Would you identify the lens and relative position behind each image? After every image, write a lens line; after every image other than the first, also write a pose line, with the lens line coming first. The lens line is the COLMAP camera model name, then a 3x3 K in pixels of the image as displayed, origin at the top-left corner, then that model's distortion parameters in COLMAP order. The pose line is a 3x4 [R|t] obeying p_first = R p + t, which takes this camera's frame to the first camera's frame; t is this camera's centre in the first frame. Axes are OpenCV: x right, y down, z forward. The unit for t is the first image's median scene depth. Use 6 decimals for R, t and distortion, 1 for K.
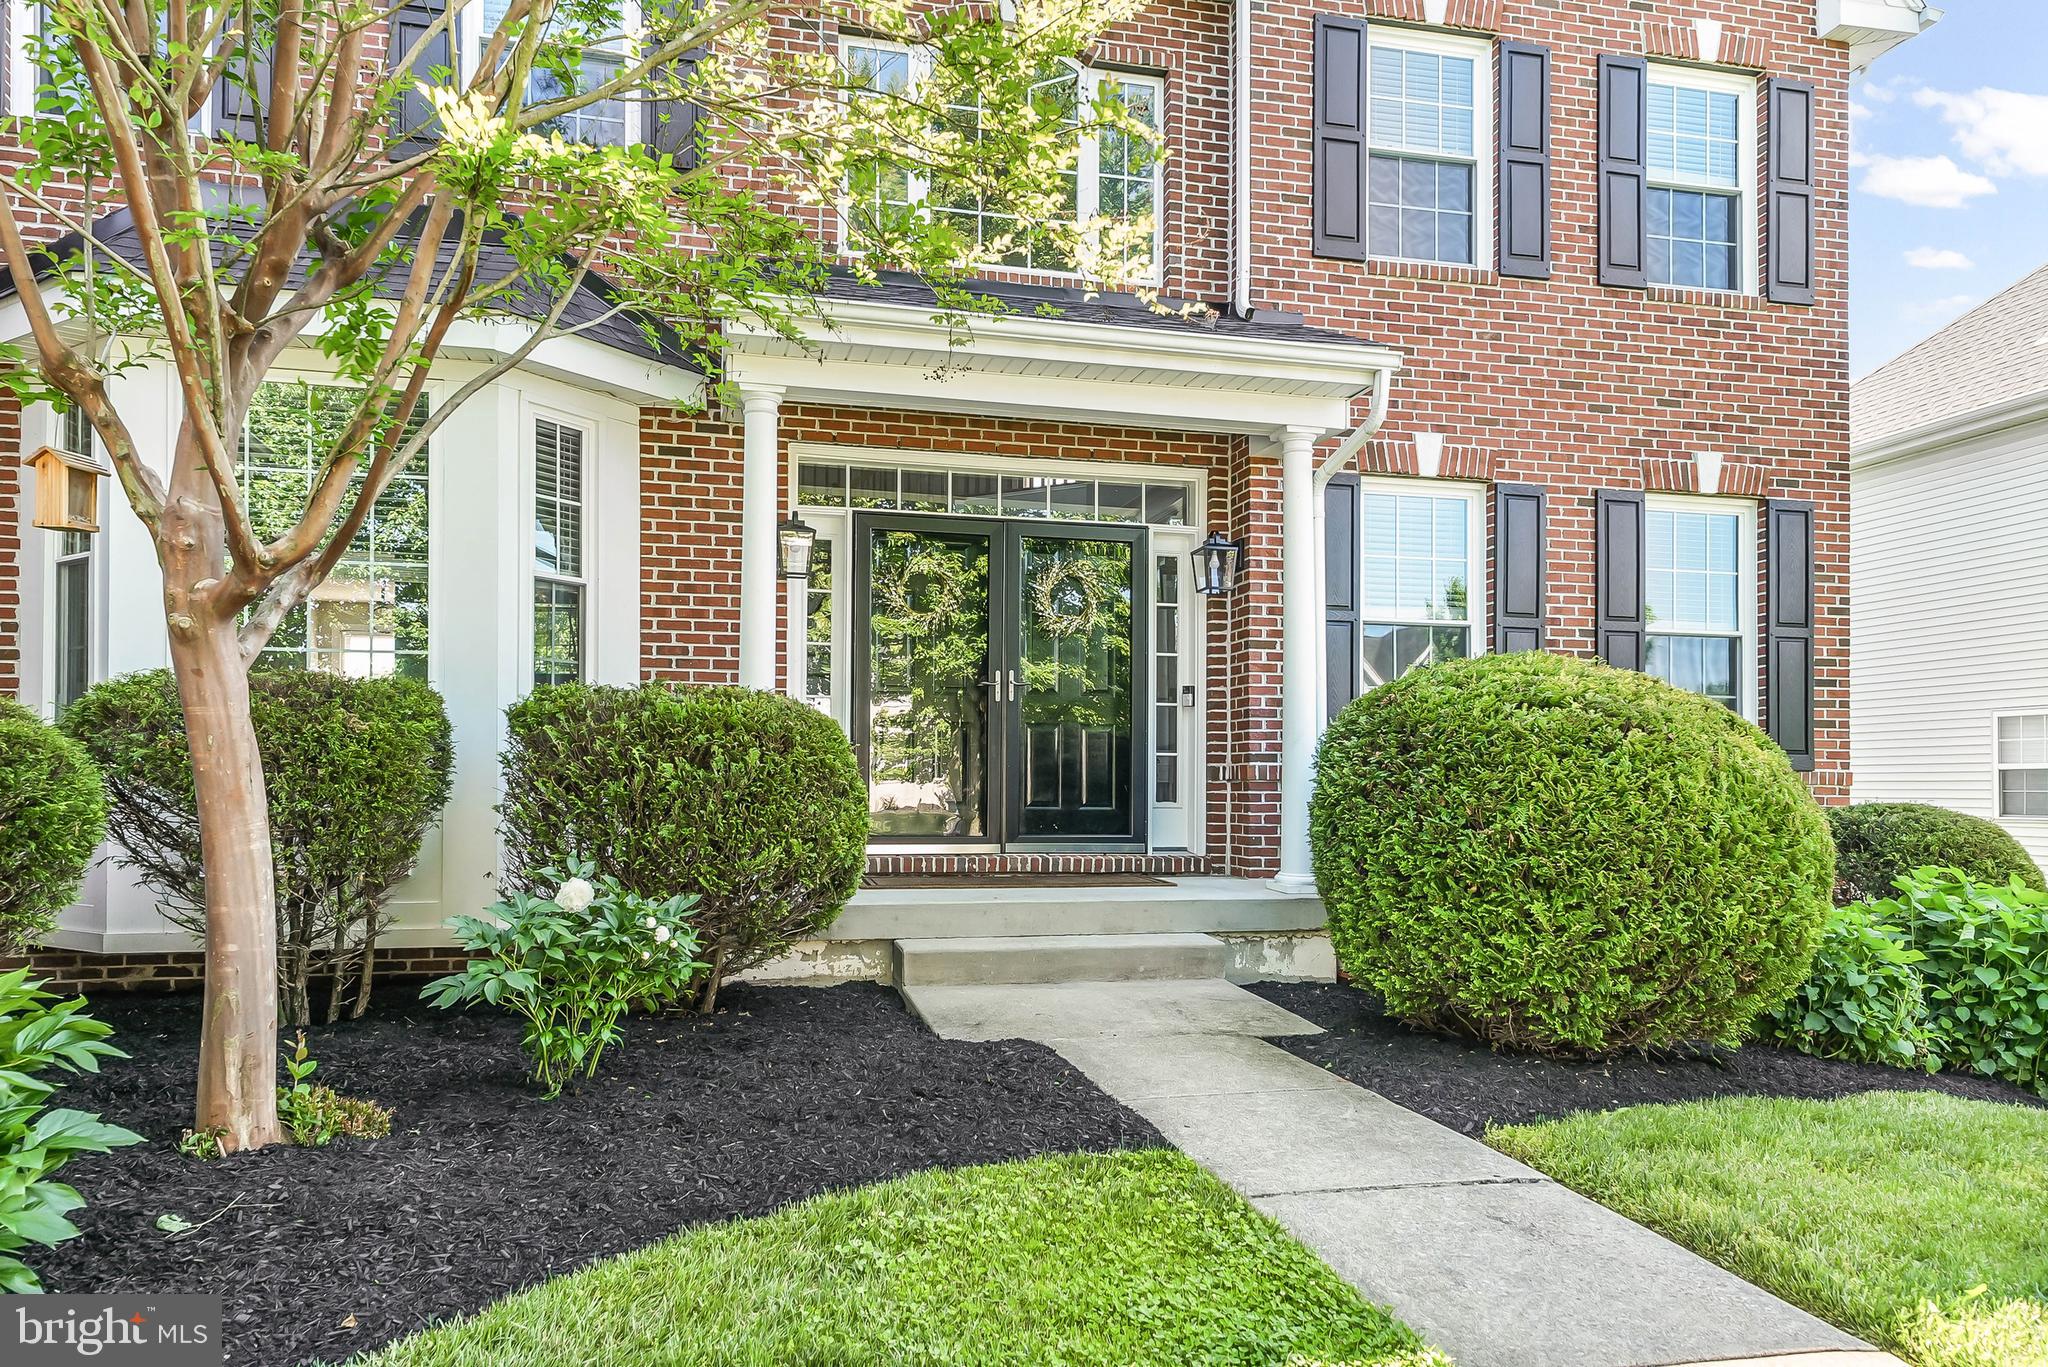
lens RADIAL K [[1370.0, 0, 1019.1], [0, 1370.0, 737.4], [0, 0, 1]] dist [0.028528, 0.000214]
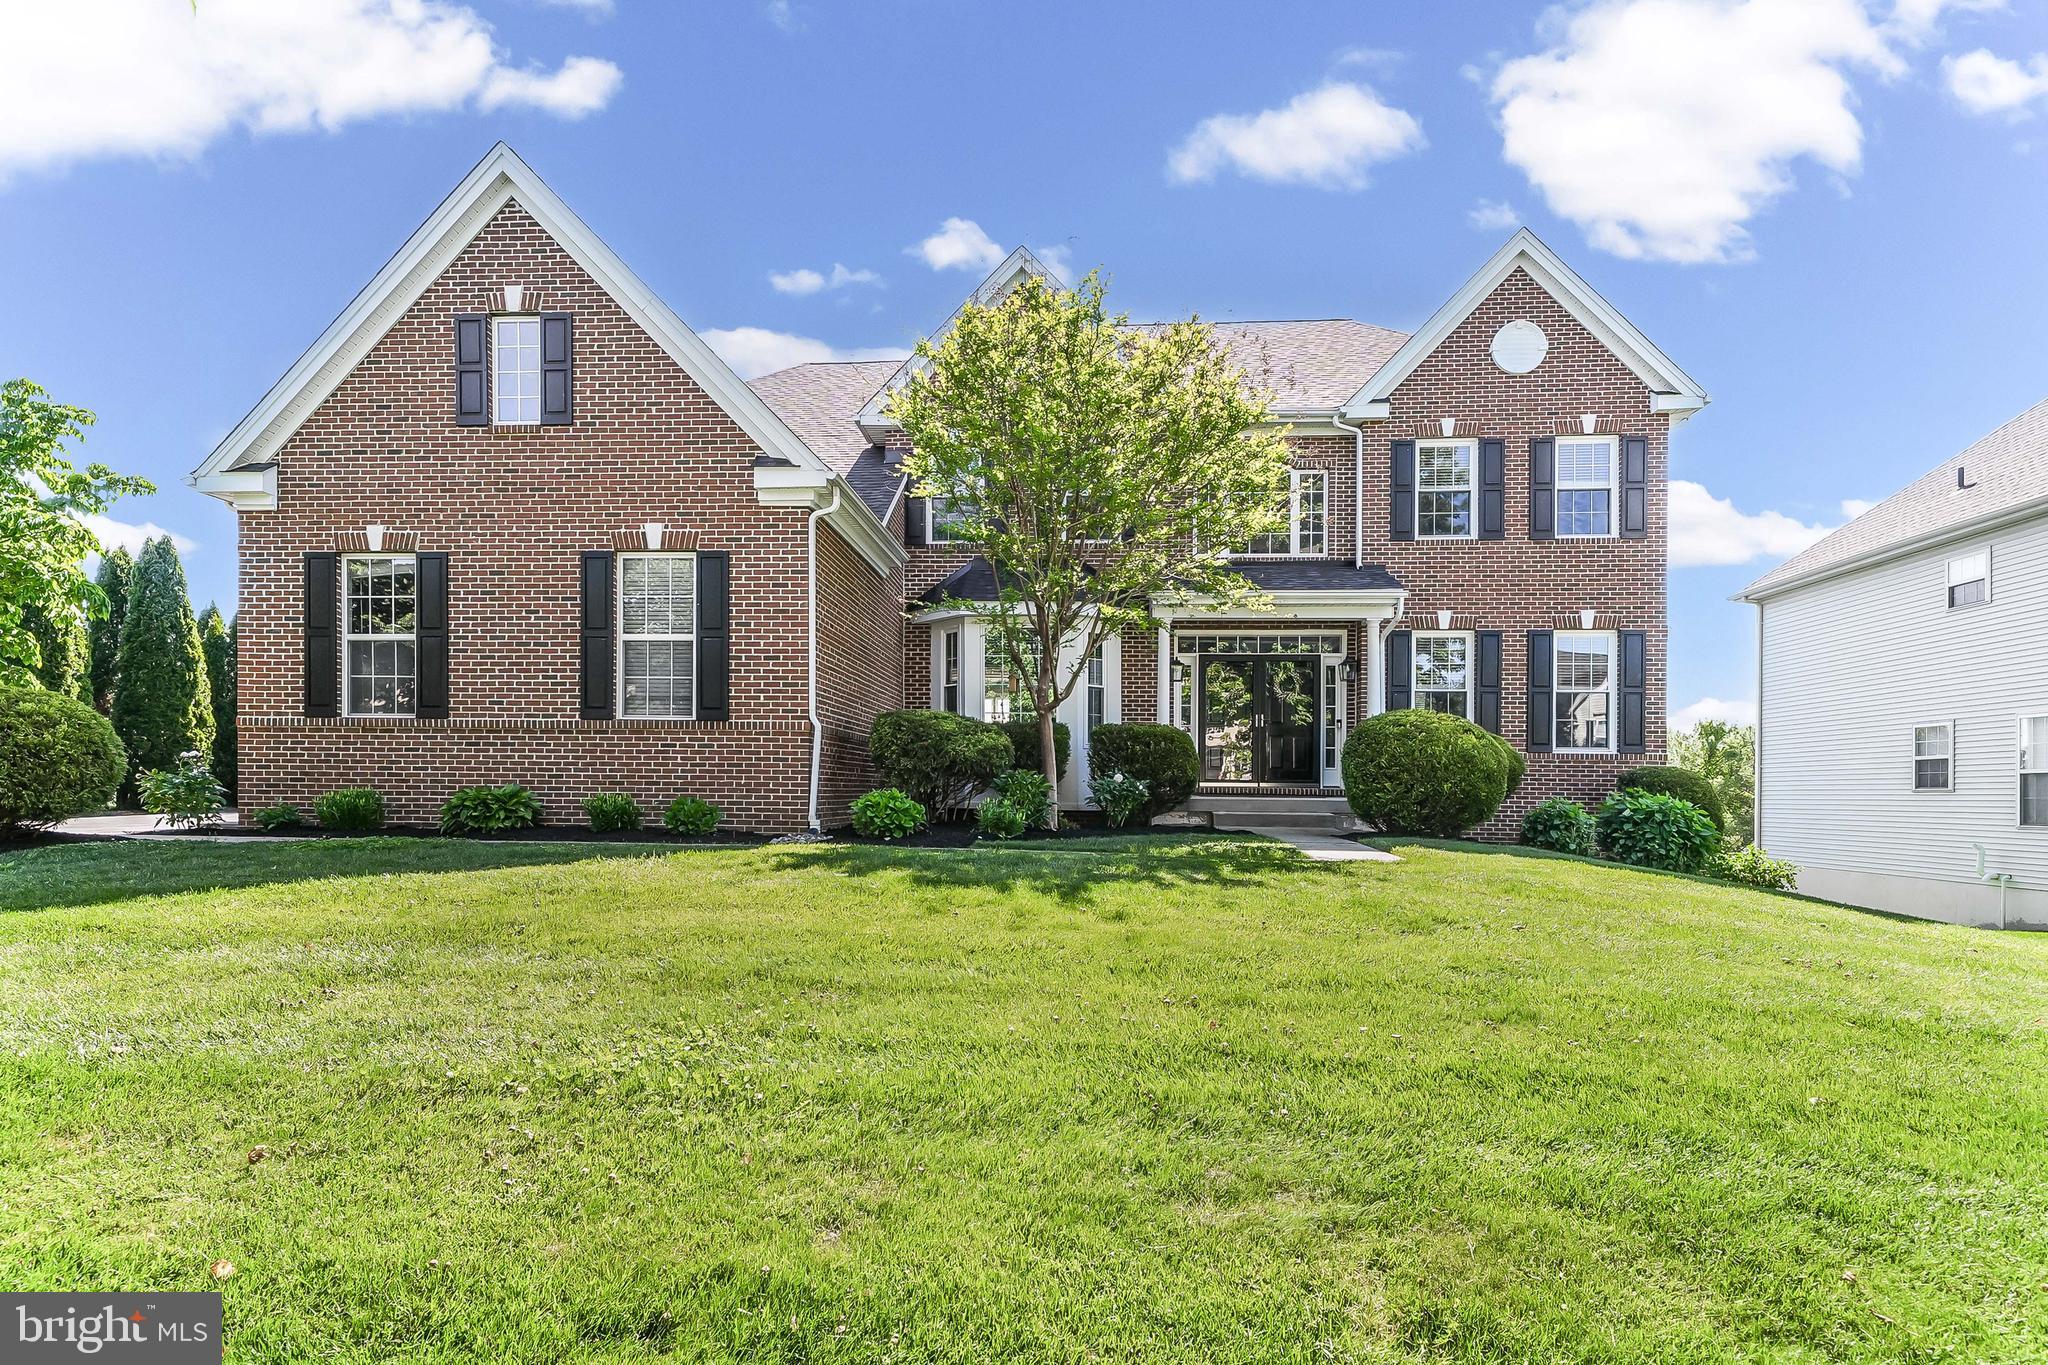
lens RADIAL K [[1029.7, 0, 1029.5], [0, 1029.7, 775.9], [0, 0, 1]] dist [-0.000301, 0.000007]
pose [[0.951475, 0.000370, -0.307726, 0.174911], [0.005631, 0.999811, 0.018614, 0.027140], [0.307675, -0.019444, 0.951293, -0.964185]]
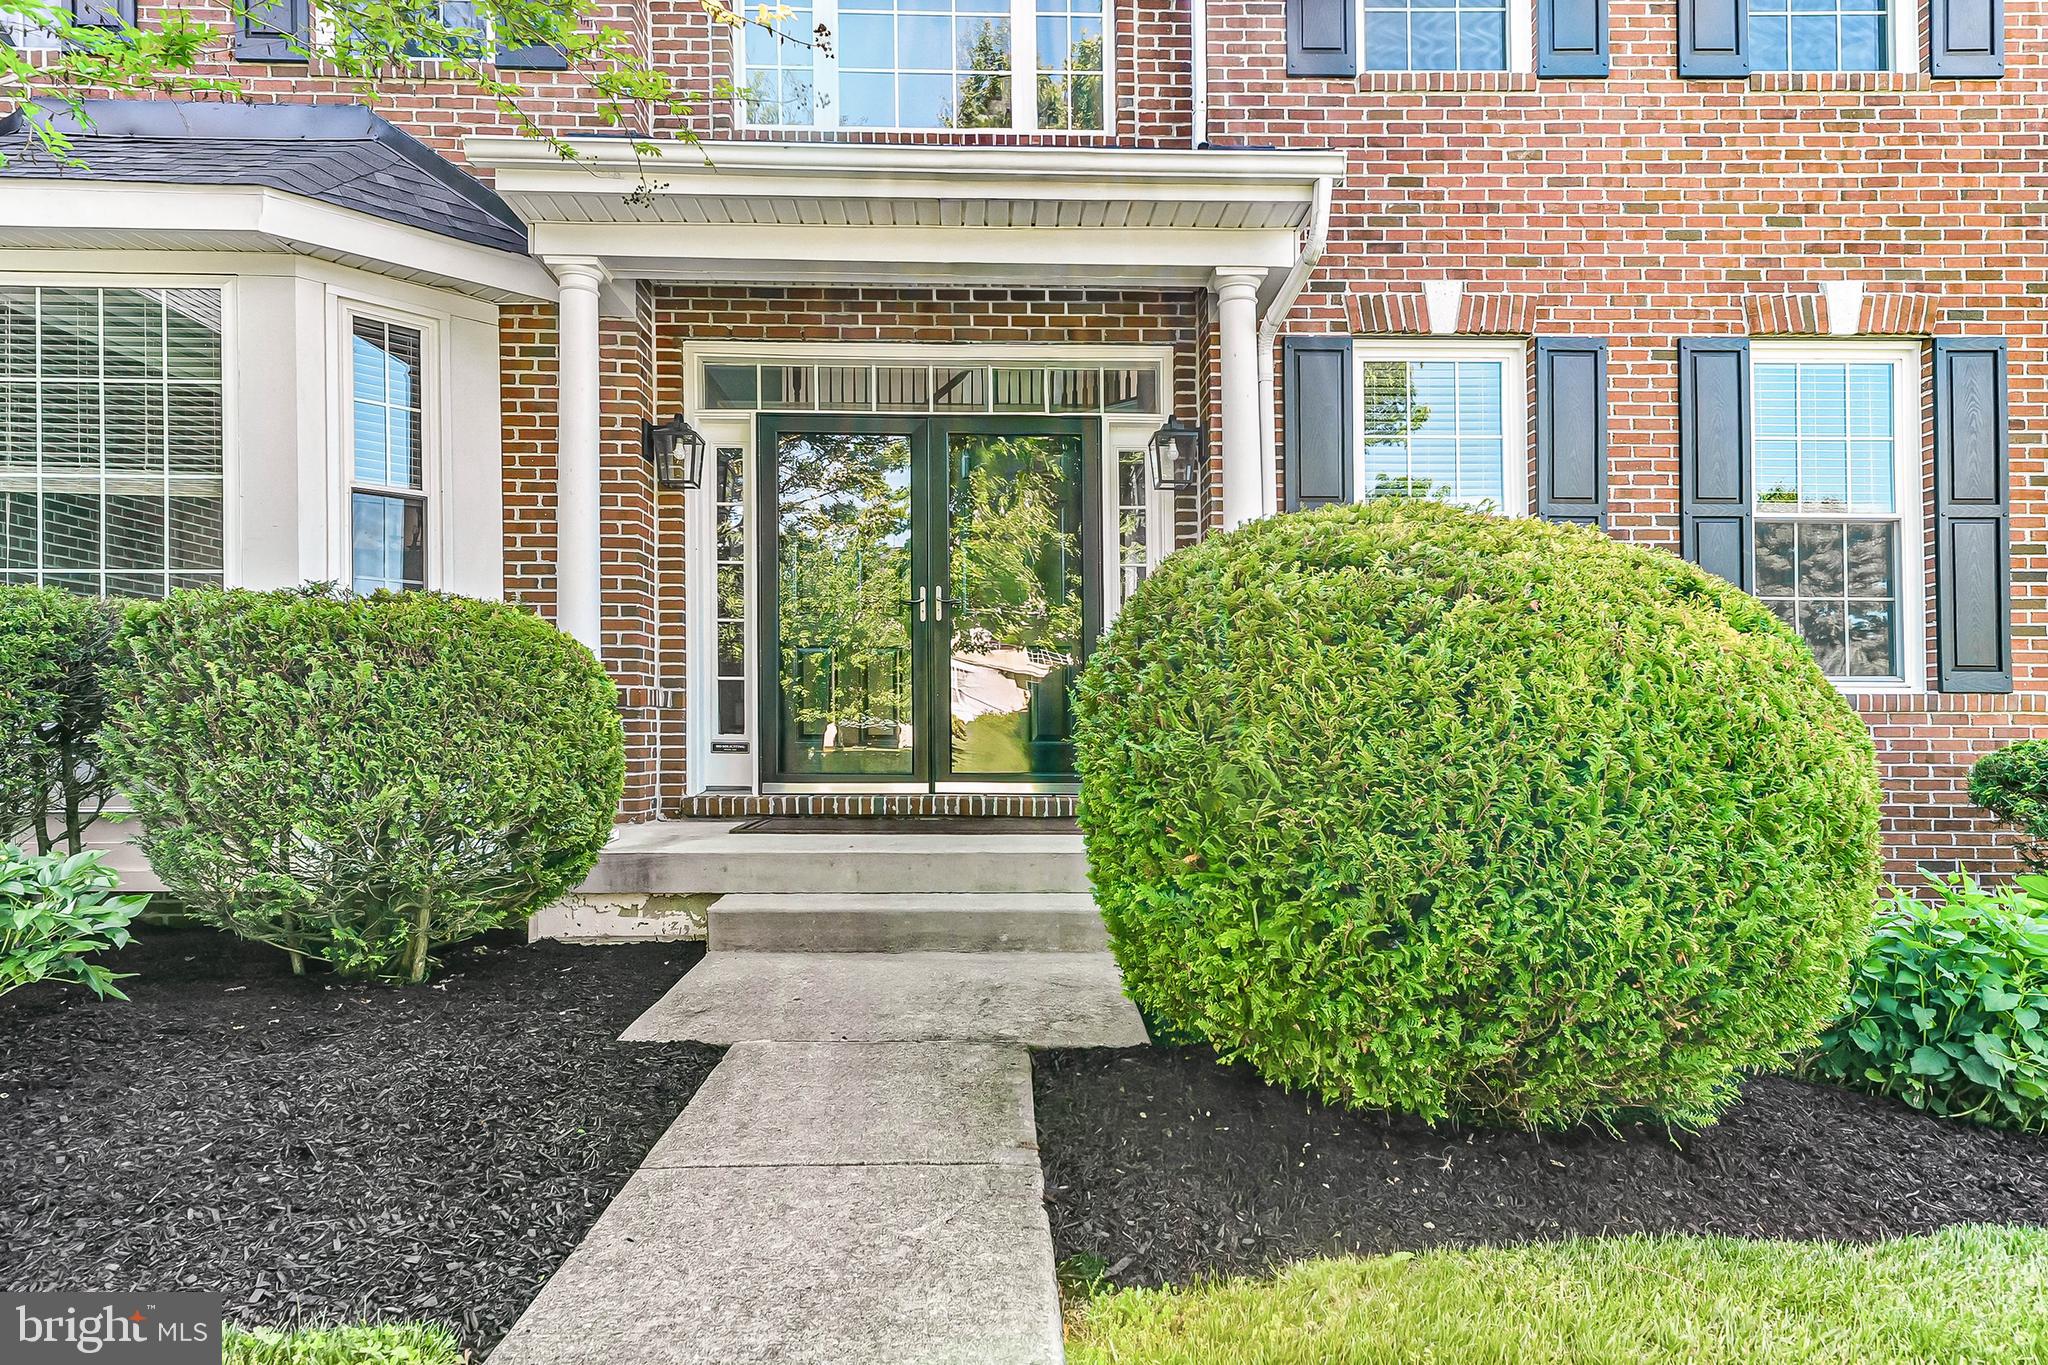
lens RADIAL K [[1223.4, 0, 993.4], [0, 1223.4, 680.8], [0, 0, 1]] dist [0.027806, -0.001711]
pose [[0.976422, -0.012057, -0.215536, 0.205604], [0.010873, 0.999919, -0.006680, 0.018419], [0.215599, 0.004179, 0.976473, 0.248991]]
